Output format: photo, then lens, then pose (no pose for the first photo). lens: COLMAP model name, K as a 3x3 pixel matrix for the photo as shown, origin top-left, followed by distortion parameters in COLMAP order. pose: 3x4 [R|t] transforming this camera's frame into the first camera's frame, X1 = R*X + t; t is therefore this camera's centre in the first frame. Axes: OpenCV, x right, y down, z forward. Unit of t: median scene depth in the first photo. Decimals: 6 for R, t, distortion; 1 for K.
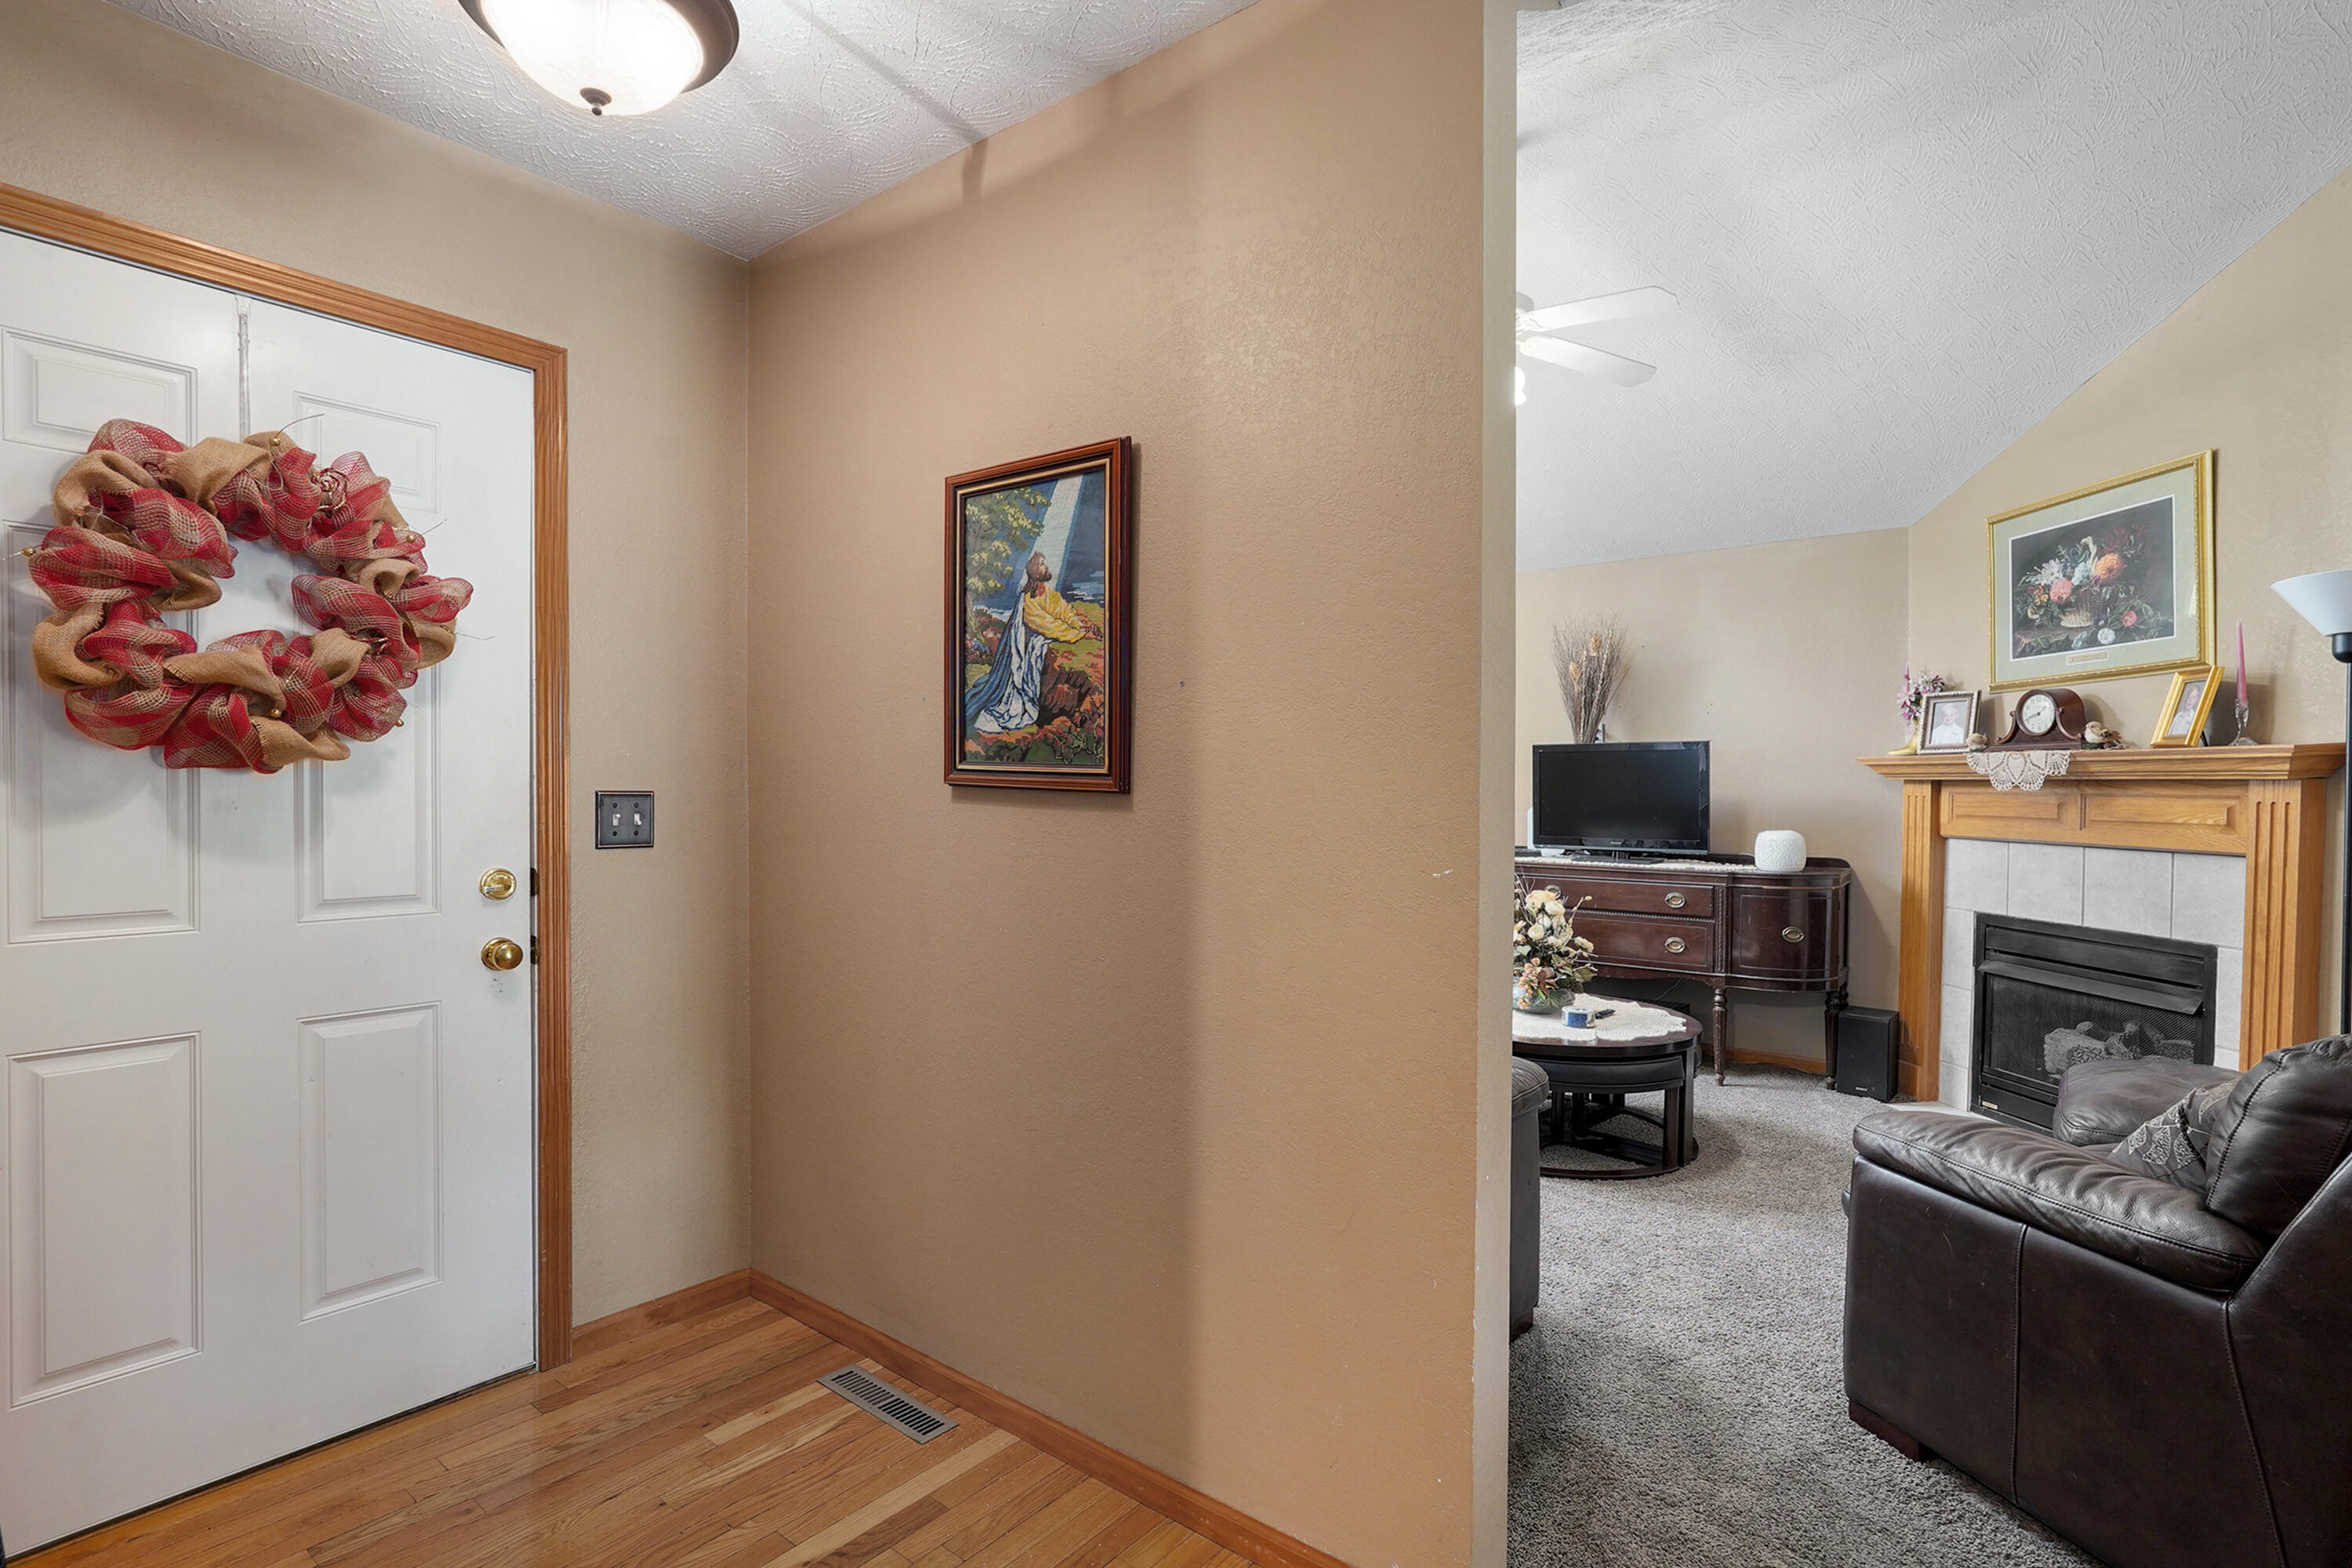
lens RADIAL K [[1123.6, 0, 1175.6], [0, 1123.6, 806.6], [0, 0, 1]] dist [-0.000585, 0.000932]
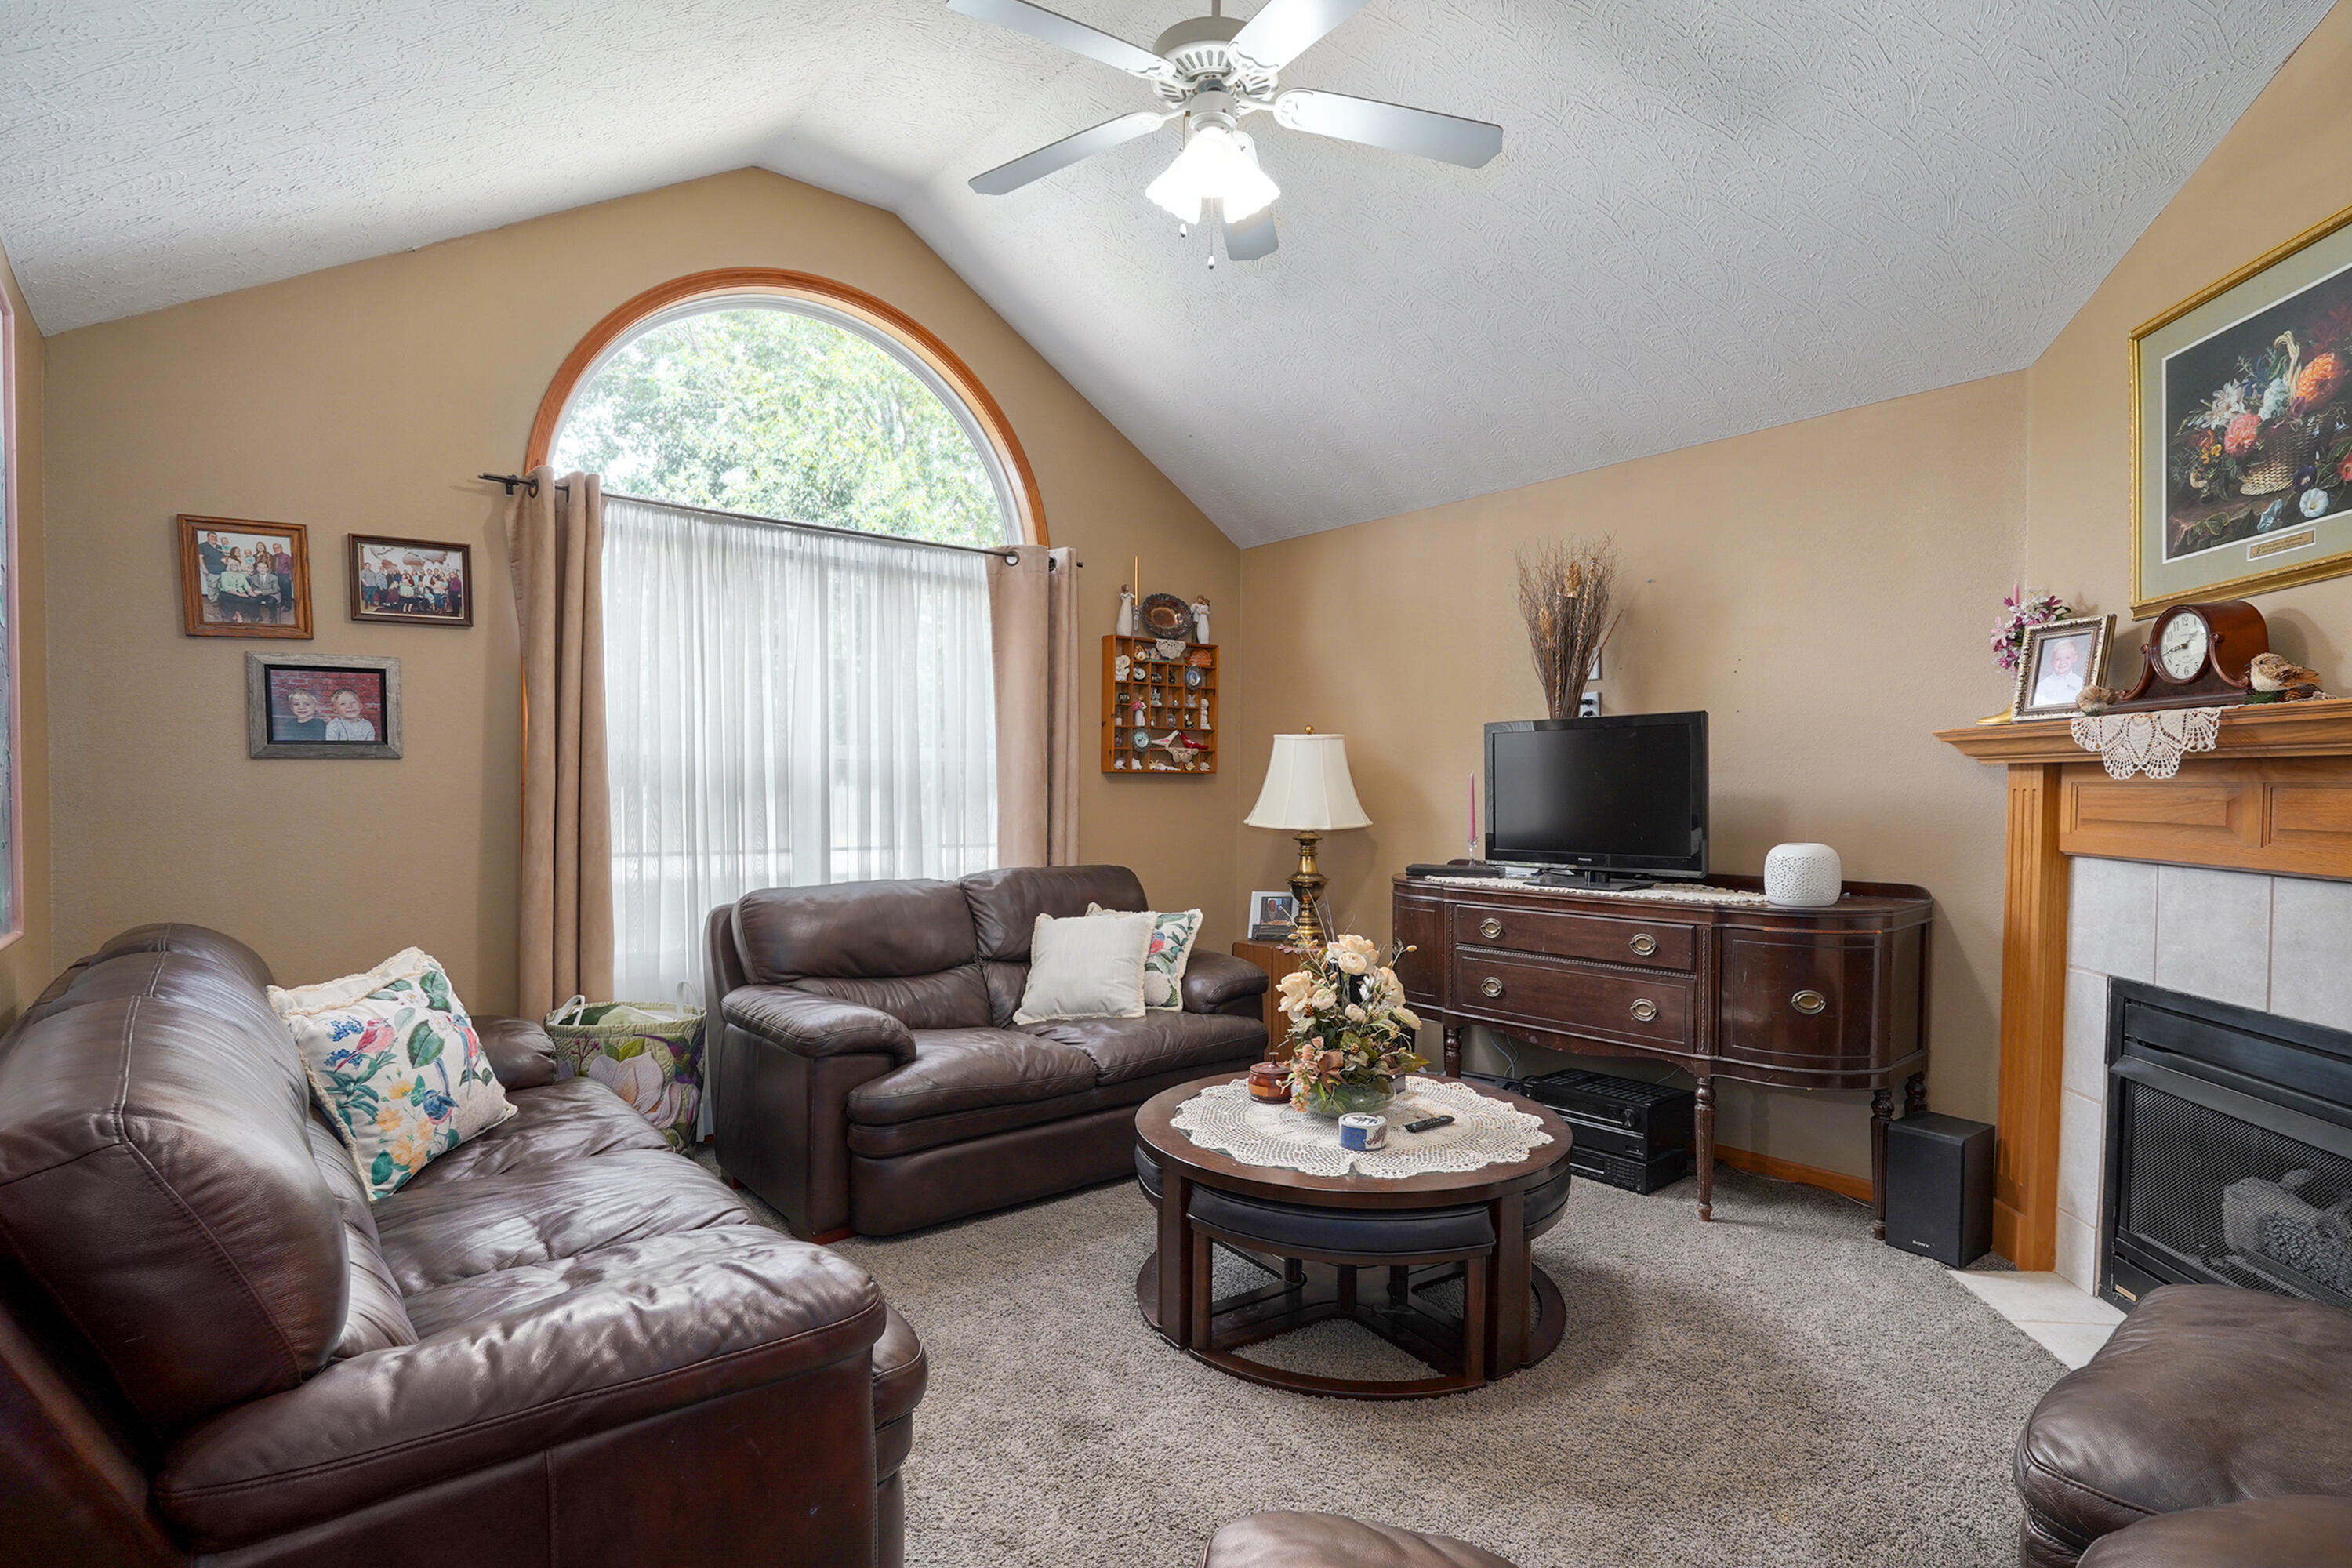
lens RADIAL K [[1160.6, 0, 1188.0], [0, 1160.6, 823.5], [0, 0, 1]] dist [-0.005519, 0.003975]
pose [[0.979858, -0.003229, -0.199668, 0.357025], [0.006298, 0.999872, 0.014737, -0.002761], [0.199595, -0.015697, 0.979753, 0.288289]]
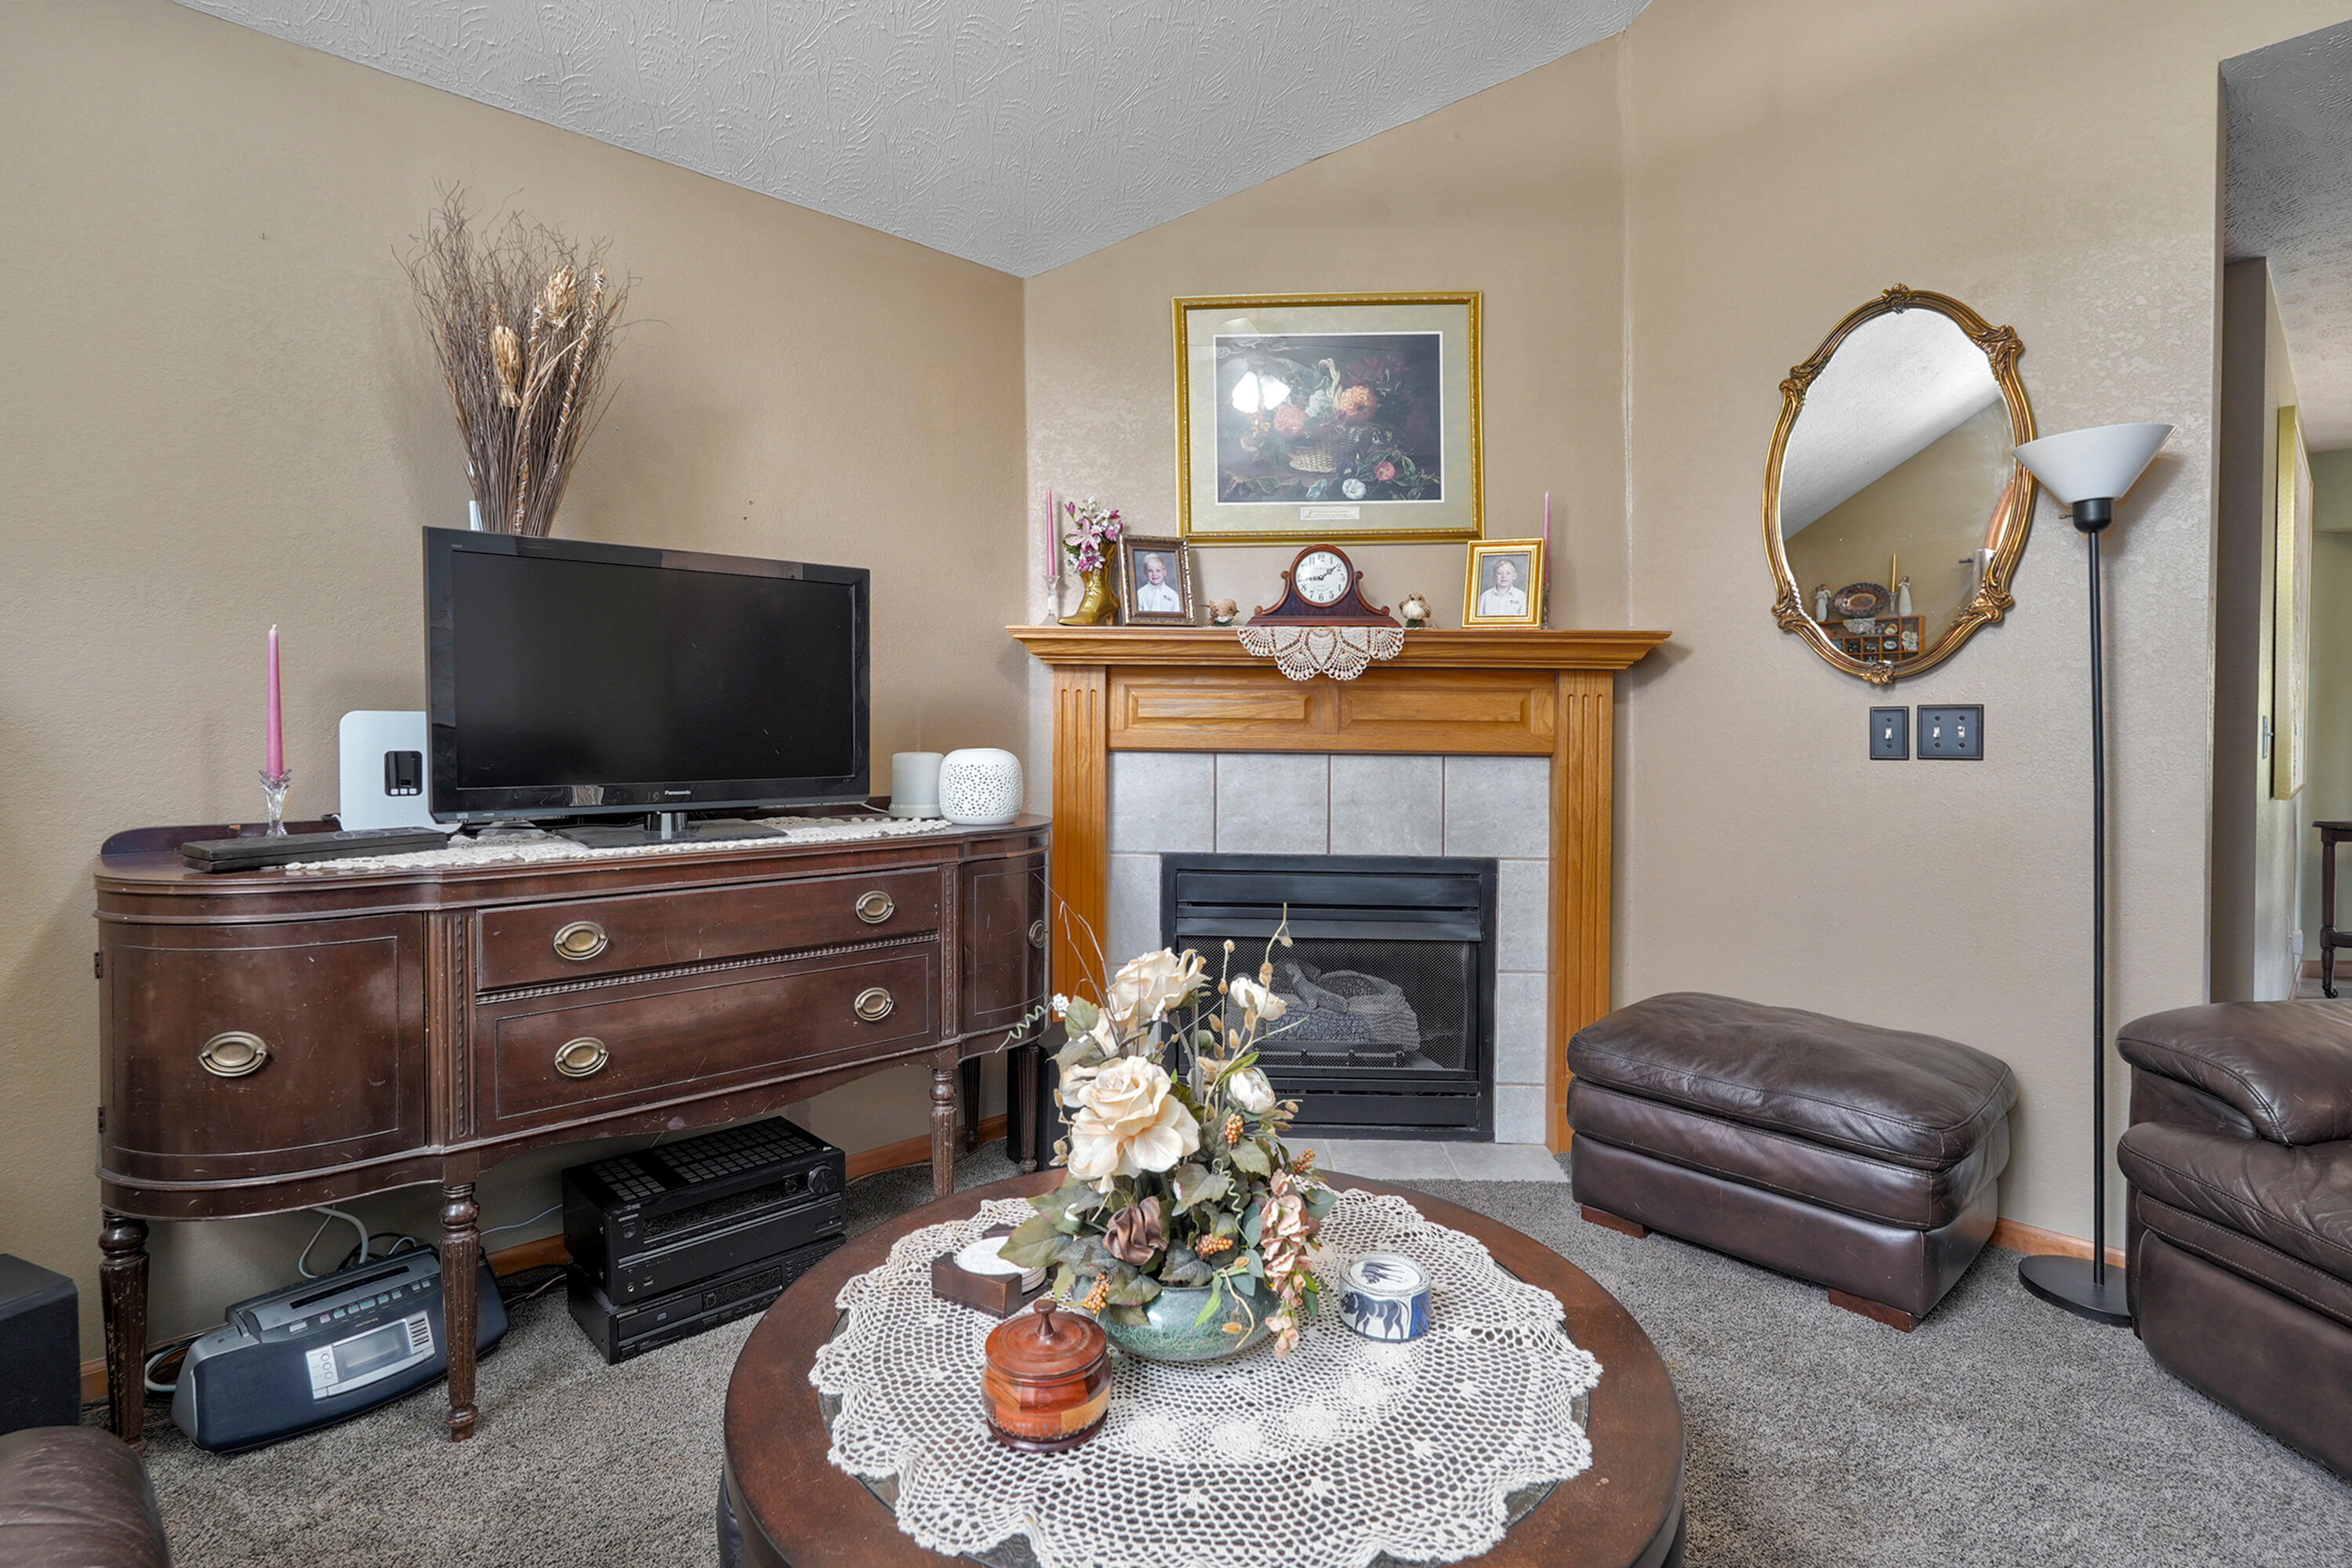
lens RADIAL K [[1123.6, 0, 1164.4], [0, 1123.6, 745.2], [0, 0, 1]] dist [-0.000585, 0.000932]
pose [[0.156195, -0.027429, 0.987345, 0.013435], [0.010145, 0.999606, 0.026165, 0.007195], [-0.987674, 0.005930, 0.156411, 0.923043]]
